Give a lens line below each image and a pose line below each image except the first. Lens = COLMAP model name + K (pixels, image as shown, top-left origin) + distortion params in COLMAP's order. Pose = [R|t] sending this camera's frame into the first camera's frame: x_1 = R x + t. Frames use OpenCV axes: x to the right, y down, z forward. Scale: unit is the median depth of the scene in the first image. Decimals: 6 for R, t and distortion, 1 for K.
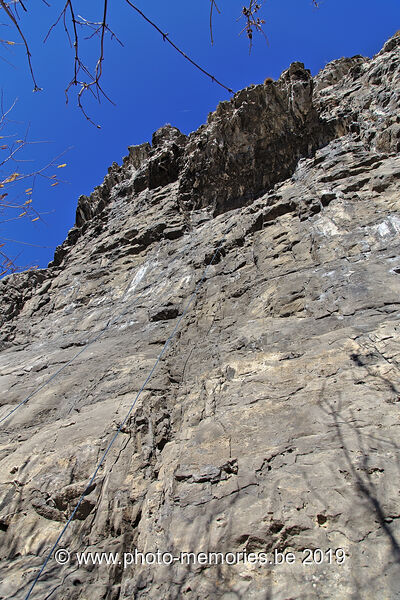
lens RADIAL K [[403.8, 0, 200.0], [0, 403.8, 300.0], [0, 0, 1]] dist [0.001293, -0.004523]
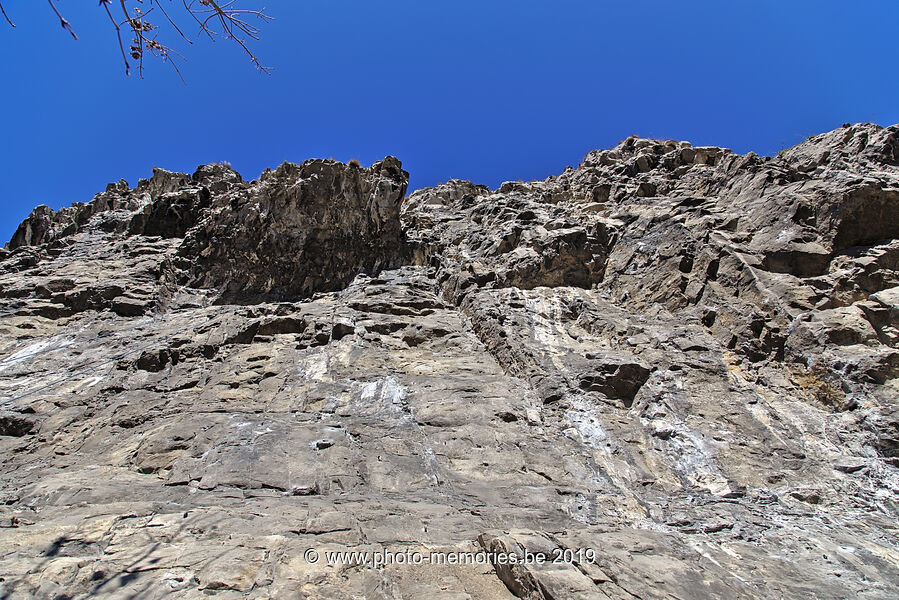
lens RADIAL K [[605.1, 0, 449.5], [0, 605.1, 300.0], [0, 0, 1]] dist [0.001293, -0.004523]
pose [[0.890669, 0.346475, 0.294388, 0.103046], [-0.252998, 0.915688, -0.312261, -0.011400], [-0.377759, 0.203642, 0.903232, -0.024556]]
